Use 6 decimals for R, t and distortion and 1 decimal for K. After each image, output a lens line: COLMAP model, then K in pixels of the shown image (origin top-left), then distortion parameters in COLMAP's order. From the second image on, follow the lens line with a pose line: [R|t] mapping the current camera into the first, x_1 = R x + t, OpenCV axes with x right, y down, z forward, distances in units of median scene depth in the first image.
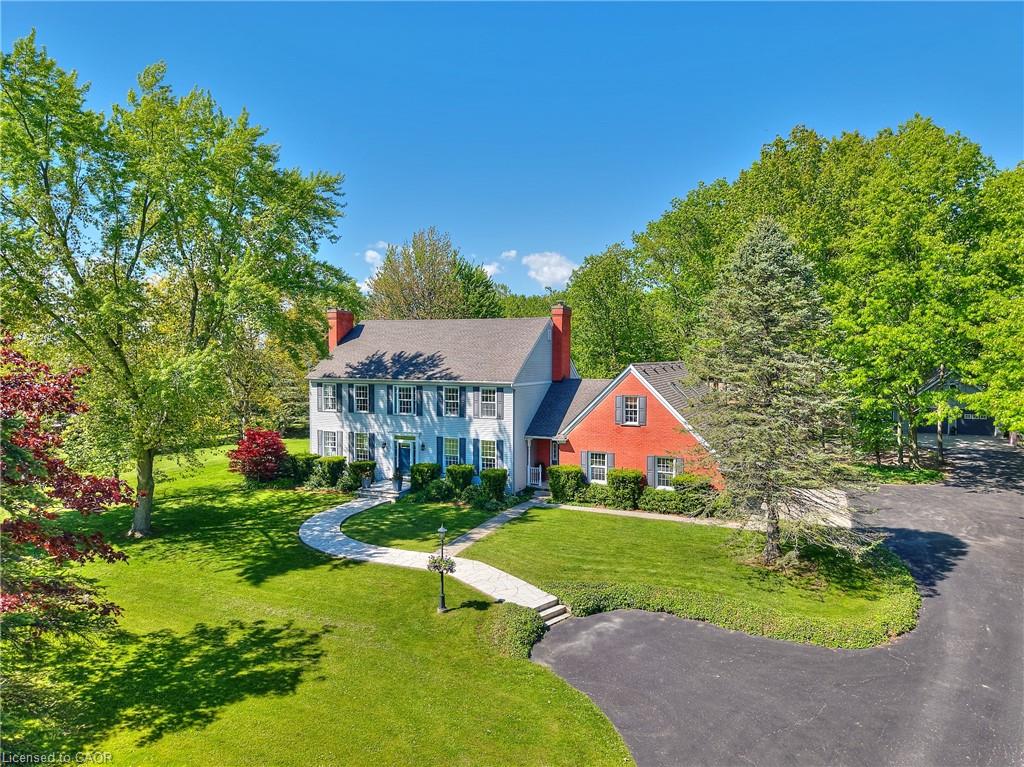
lens RADIAL K [[689.7, 0, 512.0], [0, 689.7, 383.5], [0, 0, 1]] dist [-0.000080, 0.002114]
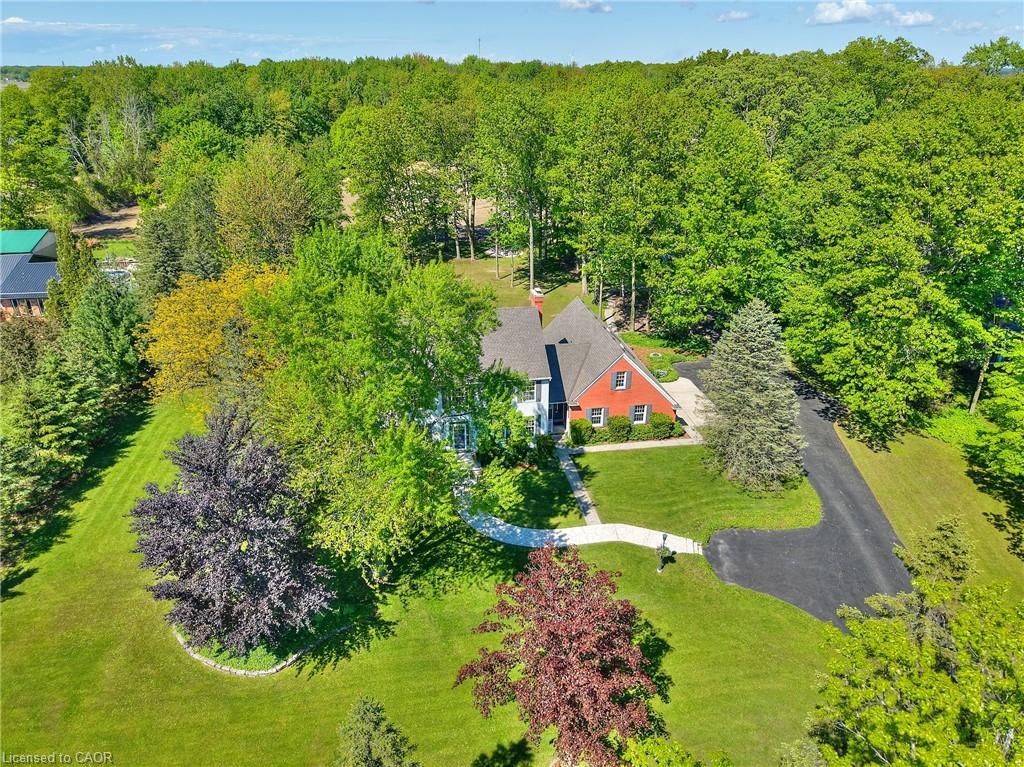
lens RADIAL K [[681.1, 0, 512.0], [0, 681.1, 383.5], [0, 0, 1]] dist [0.011575, 0.002399]
pose [[0.837567, -0.233182, 0.494073, -0.763546], [0.027887, 0.921409, 0.387592, -0.537434], [-0.545623, -0.310856, 0.778244, -0.042066]]
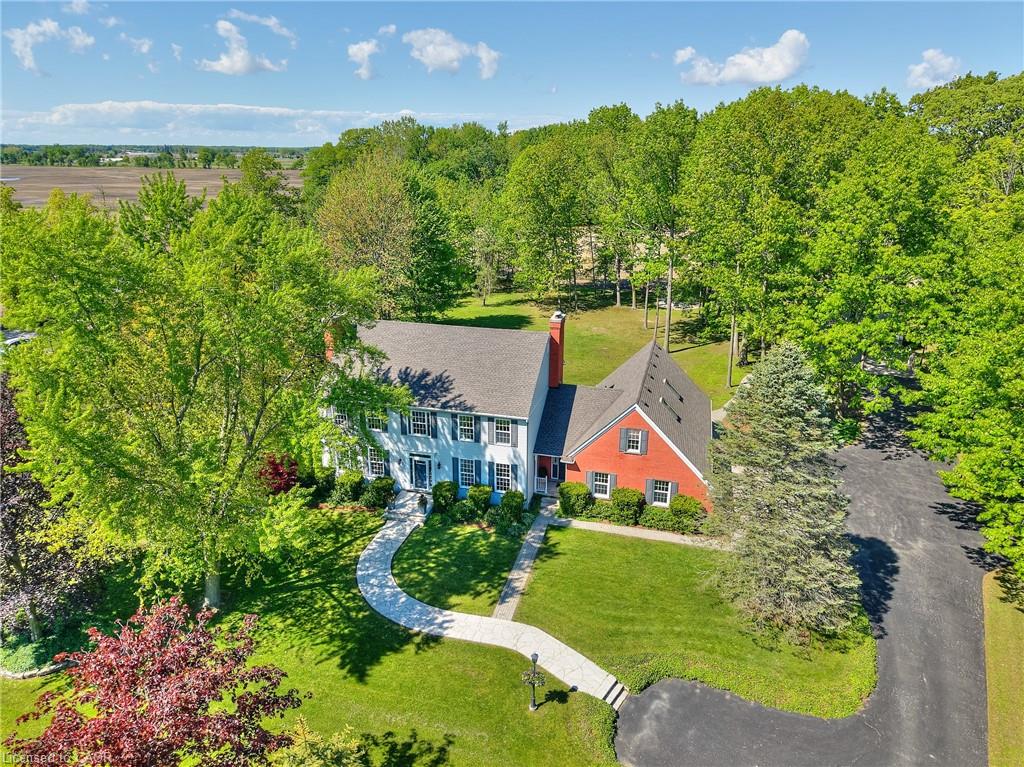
lens RADIAL K [[689.7, 0, 512.0], [0, 689.7, 383.5], [0, 0, 1]] dist [-0.000080, 0.002114]
pose [[0.988180, -0.050276, 0.144822, -0.180667], [0.007377, 0.959193, 0.282655, -0.366799], [-0.153123, -0.278245, 0.948226, -0.013878]]
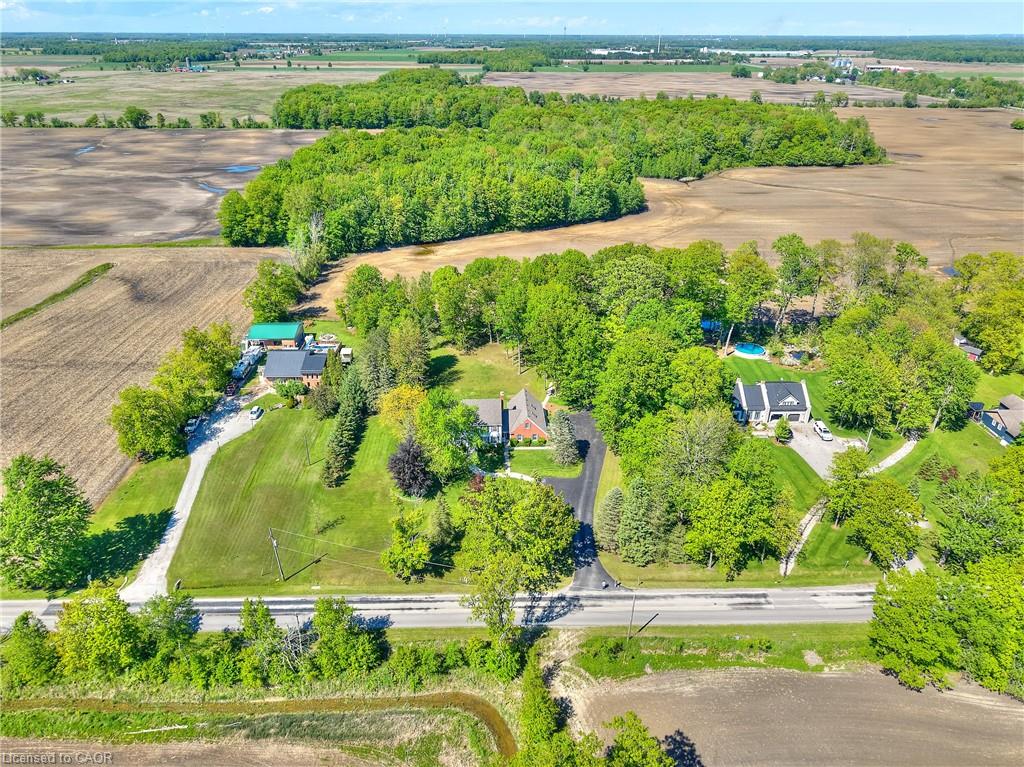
lens RADIAL K [[689.7, 0, 512.0], [0, 689.7, 383.5], [0, 0, 1]] dist [-0.000080, 0.002114]
pose [[0.897358, -0.207895, 0.389266, -1.583695], [0.025709, 0.905213, 0.424180, -2.086816], [-0.440554, -0.370634, 0.817645, -2.485035]]
